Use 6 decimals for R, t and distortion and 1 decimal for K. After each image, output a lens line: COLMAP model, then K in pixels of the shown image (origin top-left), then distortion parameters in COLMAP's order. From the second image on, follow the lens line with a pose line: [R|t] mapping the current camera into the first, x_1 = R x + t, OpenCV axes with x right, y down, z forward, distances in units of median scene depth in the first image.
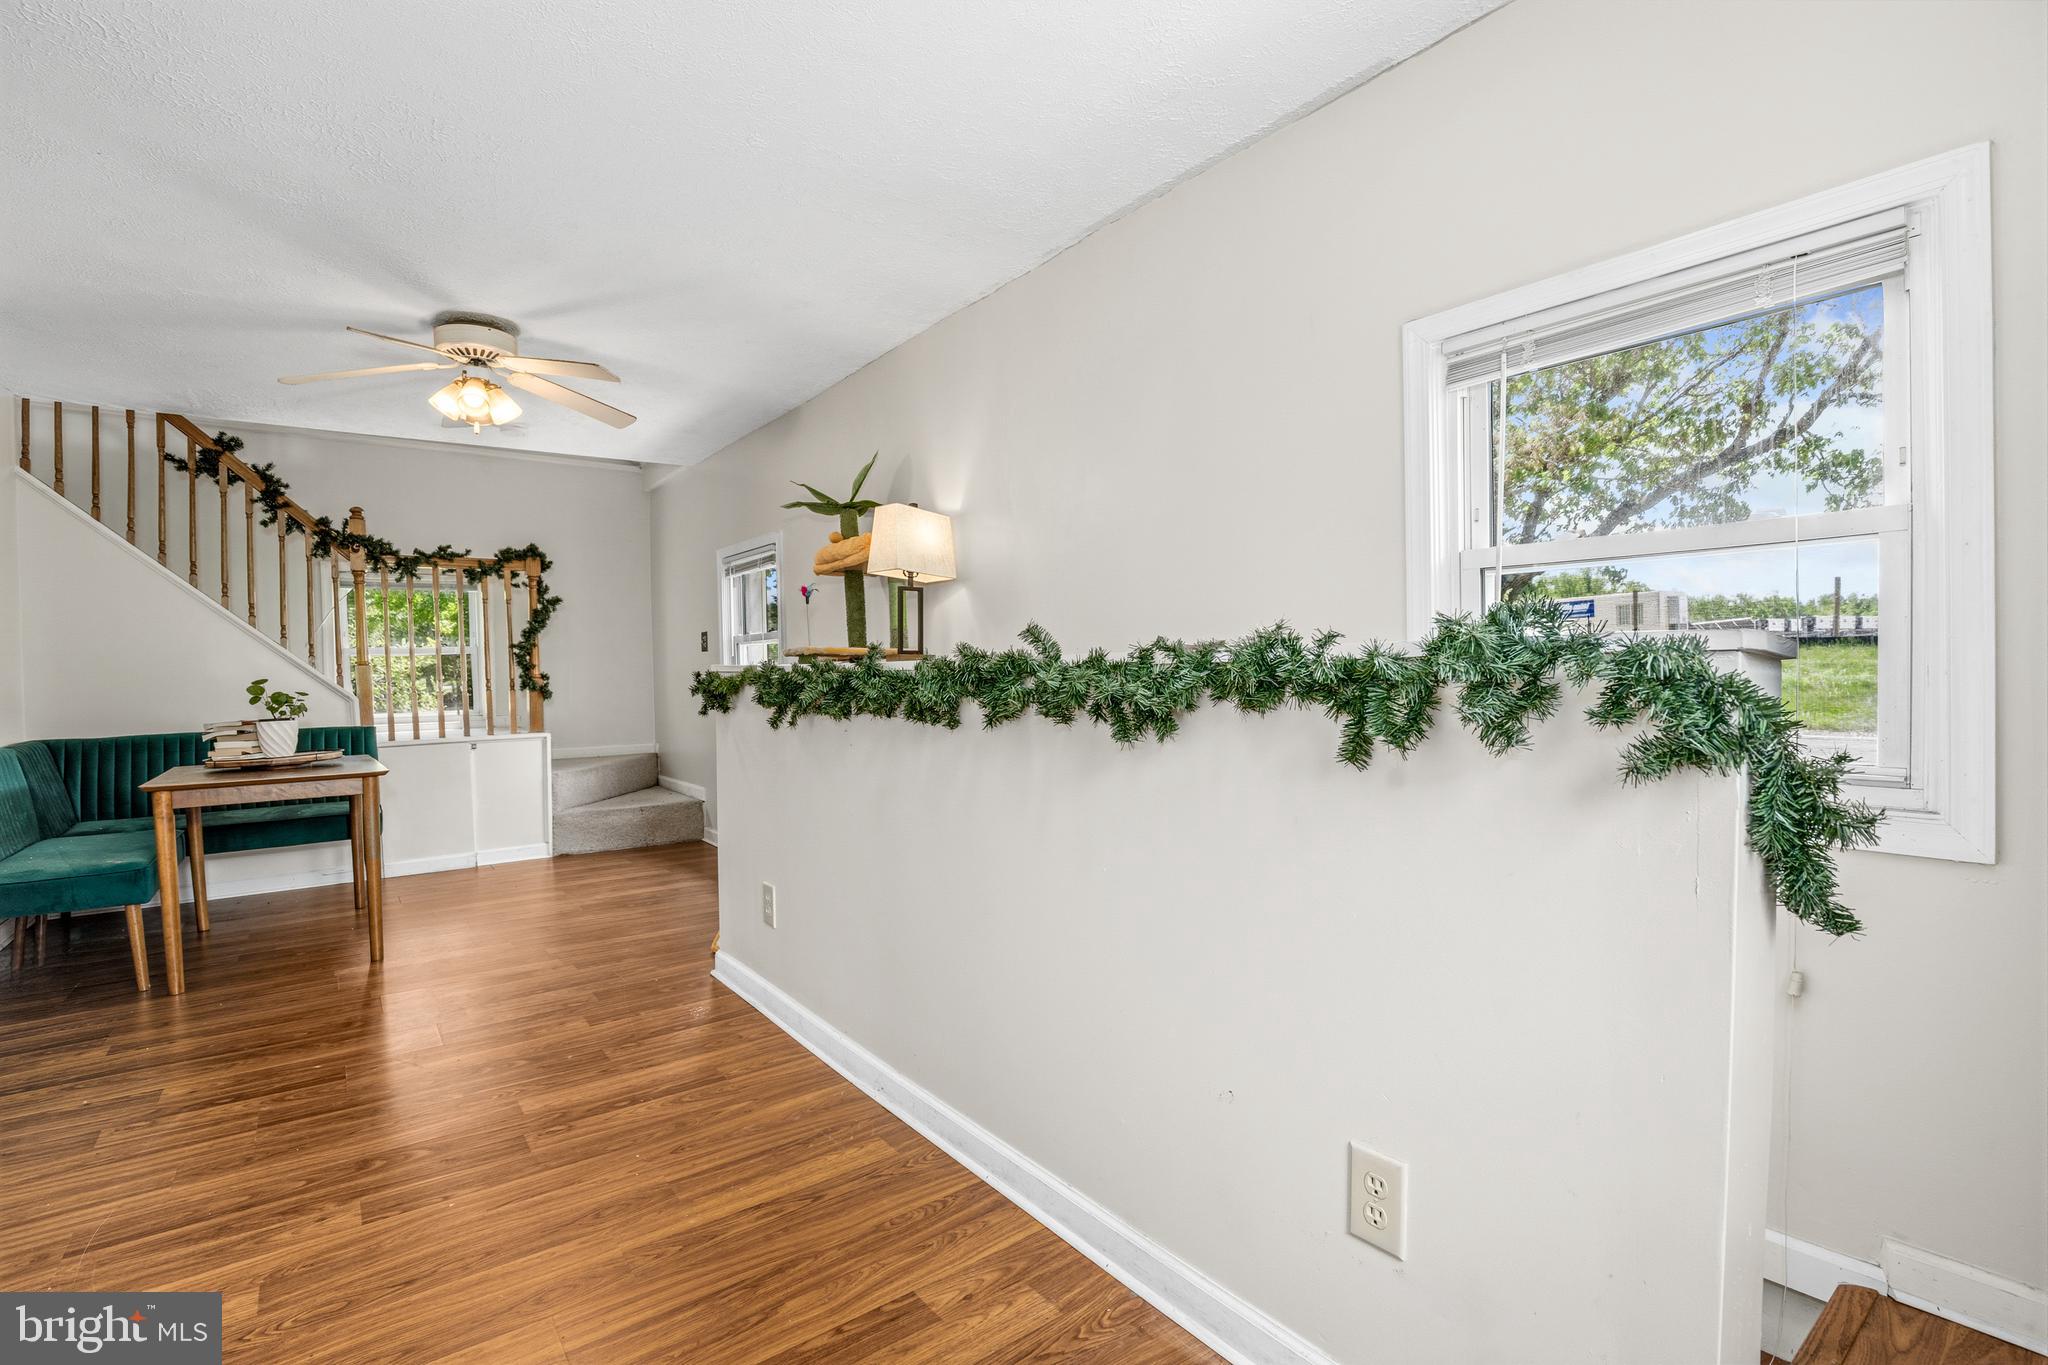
lens RADIAL K [[948.7, 0, 1026.2], [0, 948.7, 692.3], [0, 0, 1]] dist [-0.030890, -0.000199]
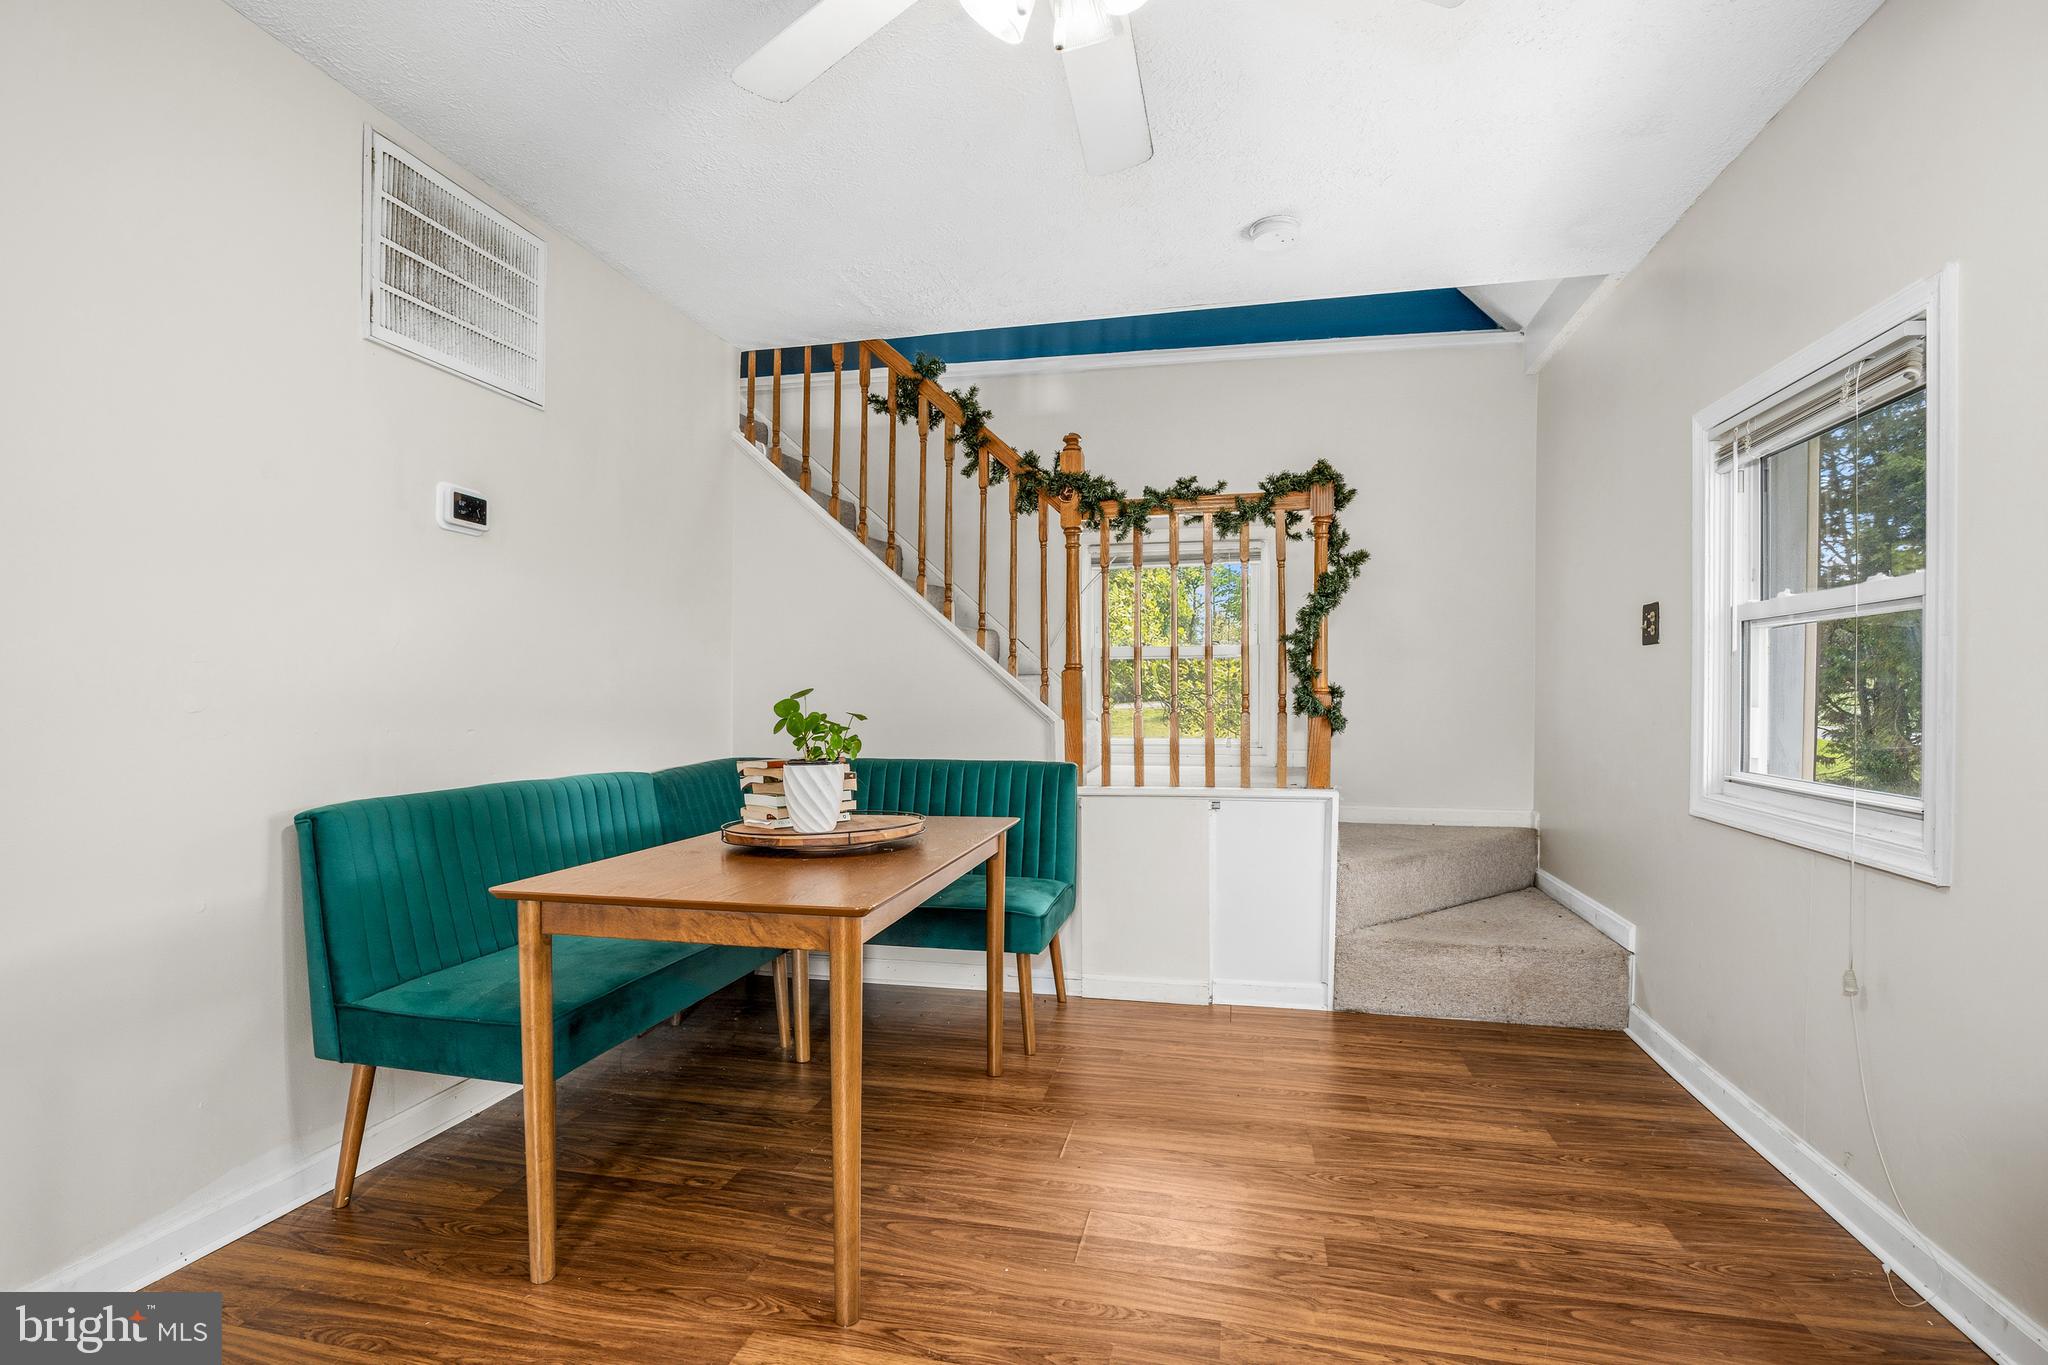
lens RADIAL K [[948.7, 0, 1028.4], [0, 948.7, 701.4], [0, 0, 1]] dist [-0.030890, -0.000199]
pose [[0.642856, 0.024744, -0.765588, -0.205367], [-0.028070, 0.999568, 0.008735, -0.011059], [0.765473, 0.015875, 0.643272, 0.521186]]
